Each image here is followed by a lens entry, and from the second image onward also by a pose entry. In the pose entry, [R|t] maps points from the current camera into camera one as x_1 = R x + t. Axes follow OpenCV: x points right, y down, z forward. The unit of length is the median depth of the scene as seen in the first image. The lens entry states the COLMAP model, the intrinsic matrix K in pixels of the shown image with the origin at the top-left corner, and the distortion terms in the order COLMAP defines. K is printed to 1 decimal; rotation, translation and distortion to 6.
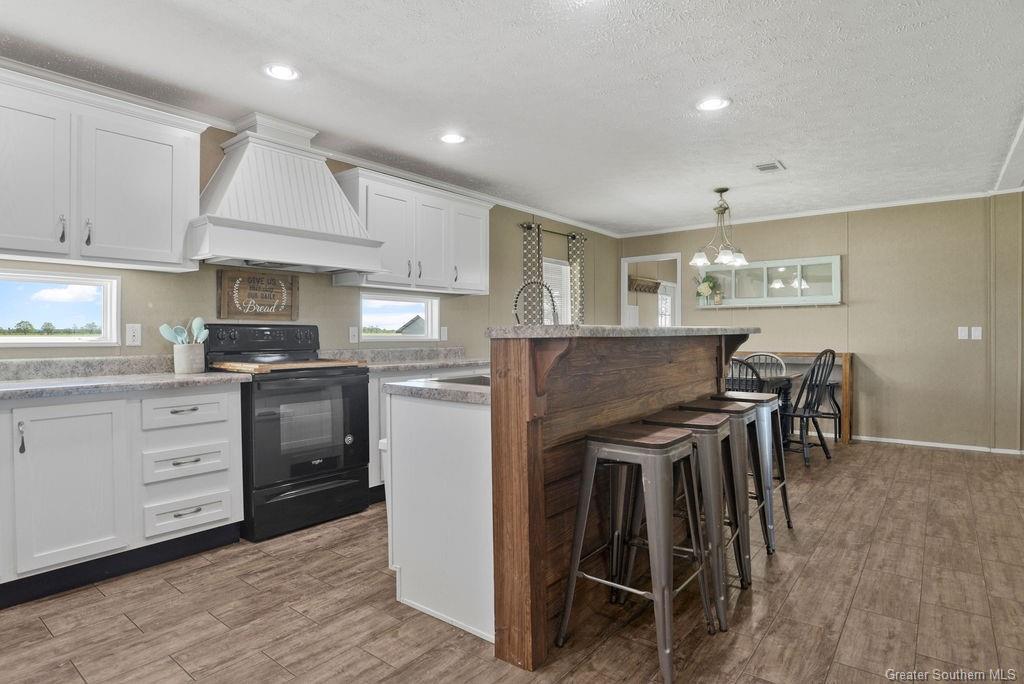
lens RADIAL K [[555.2, 0, 512.0], [0, 555.2, 342.0], [0, 0, 1]] dist [-0.032574, 0.001456]
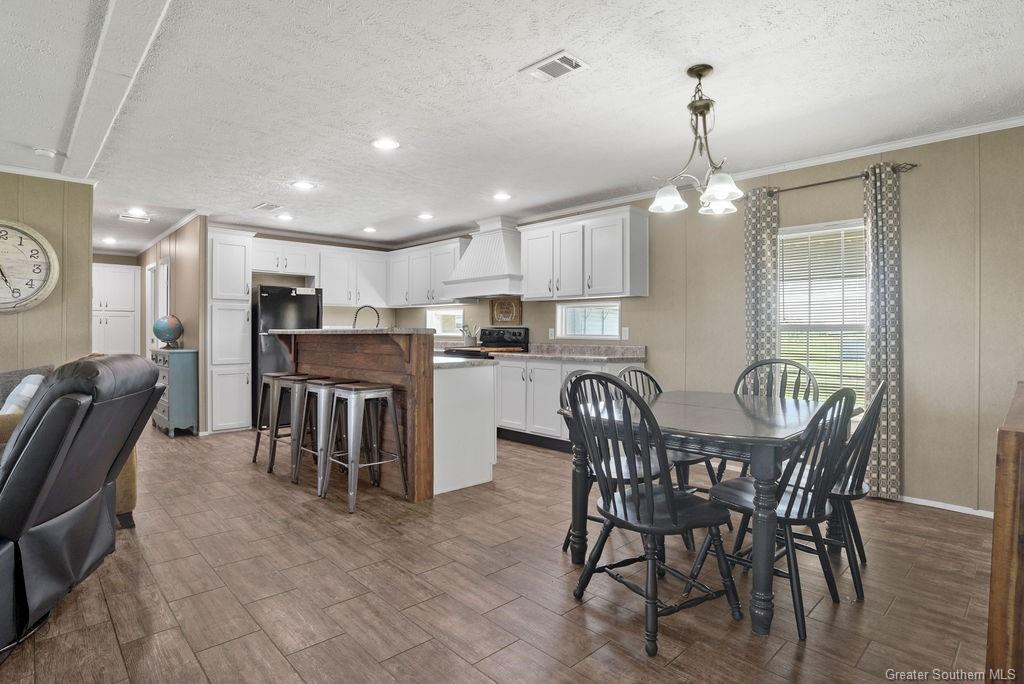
lens RADIAL K [[526.4, 0, 512.0], [0, 526.4, 342.0], [0, 0, 1]] dist [-0.072369, 0.026386]
pose [[-0.137586, 0.022822, -0.990227, 1.153372], [-0.018219, 0.999507, 0.025568, -0.026004], [0.990322, 0.021559, -0.137103, 1.134545]]
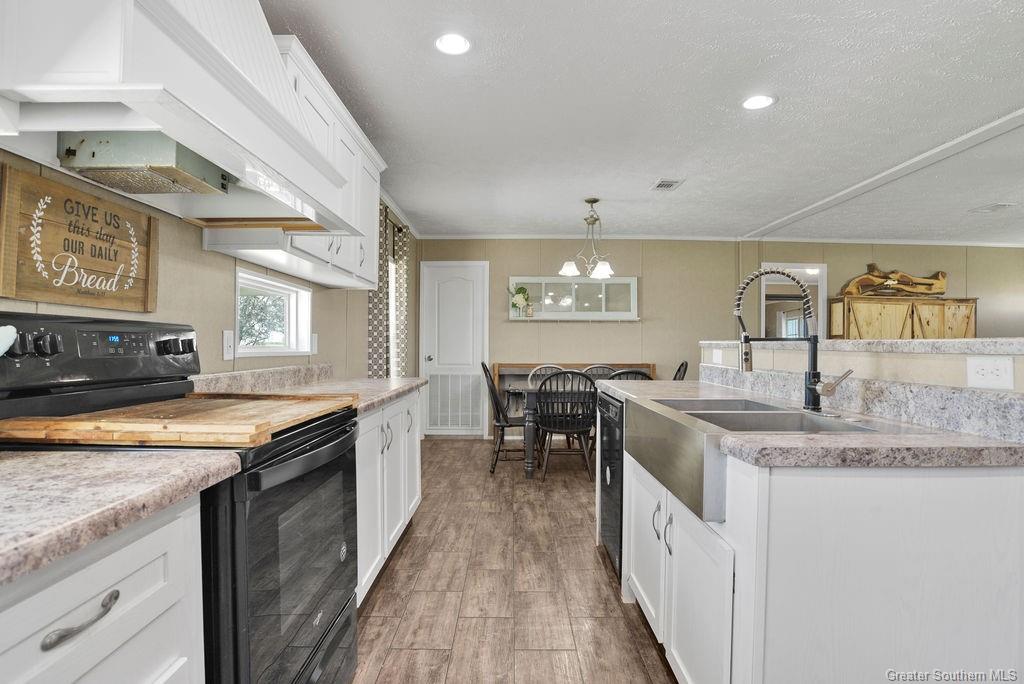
lens RADIAL K [[526.4, 0, 512.0], [0, 526.4, 342.0], [0, 0, 1]] dist [-0.072369, 0.026386]
pose [[0.787073, 0.009914, 0.616780, -0.394180], [0.003598, 0.999780, -0.020662, -0.004388], [-0.616850, 0.018482, 0.786864, 0.451531]]
